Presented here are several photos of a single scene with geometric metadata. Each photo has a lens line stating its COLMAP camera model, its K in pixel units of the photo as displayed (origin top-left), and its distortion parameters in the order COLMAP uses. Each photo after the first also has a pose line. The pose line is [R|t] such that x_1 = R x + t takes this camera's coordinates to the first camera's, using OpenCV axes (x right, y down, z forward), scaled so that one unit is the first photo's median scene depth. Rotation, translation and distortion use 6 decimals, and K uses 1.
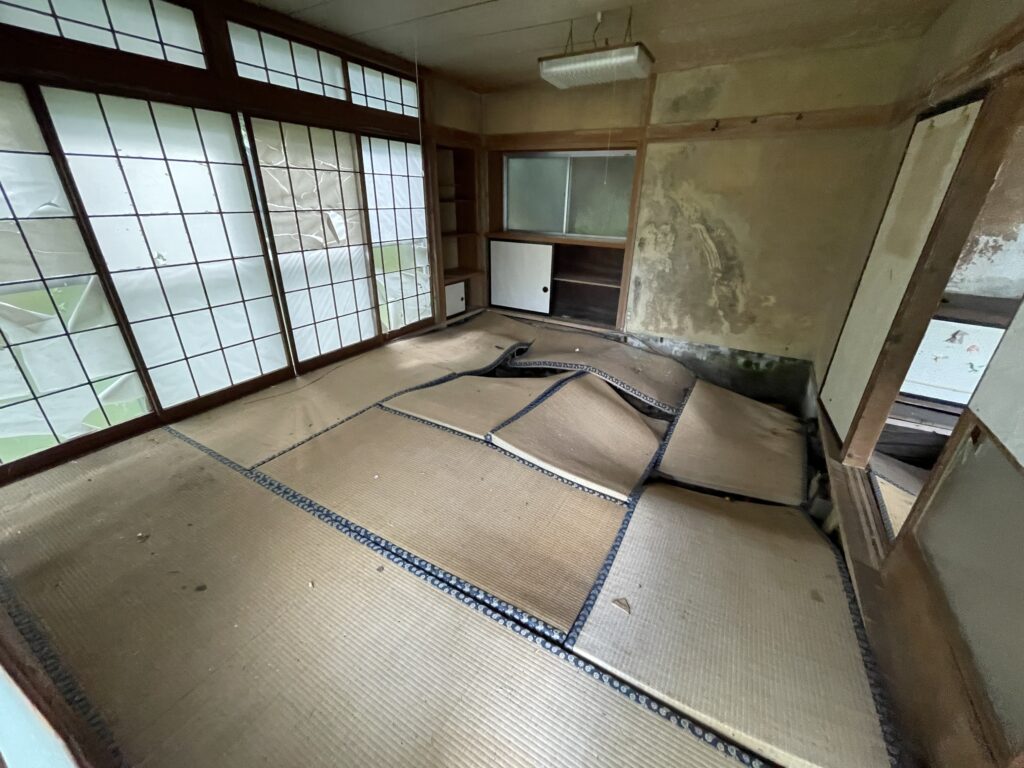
lens RADIAL K [[414.3, 0, 509.1], [0, 414.3, 382.4], [0, 0, 1]] dist [0.002893, 0.000276]
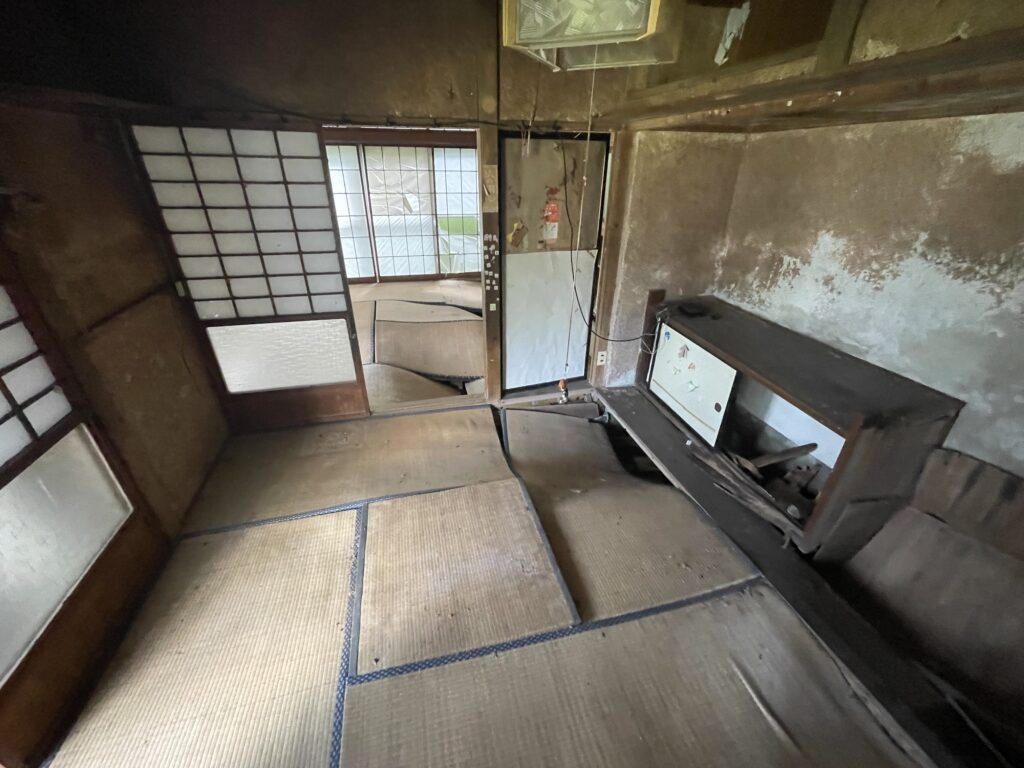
lens RADIAL K [[414.3, 0, 509.8], [0, 414.3, 384.7], [0, 0, 1]] dist [0.002893, 0.000276]
pose [[0.707896, 0.328875, -0.625079, 1.225084], [-0.293452, 0.941932, 0.163250, -0.063235], [0.642471, 0.067867, 0.763299, -0.011685]]
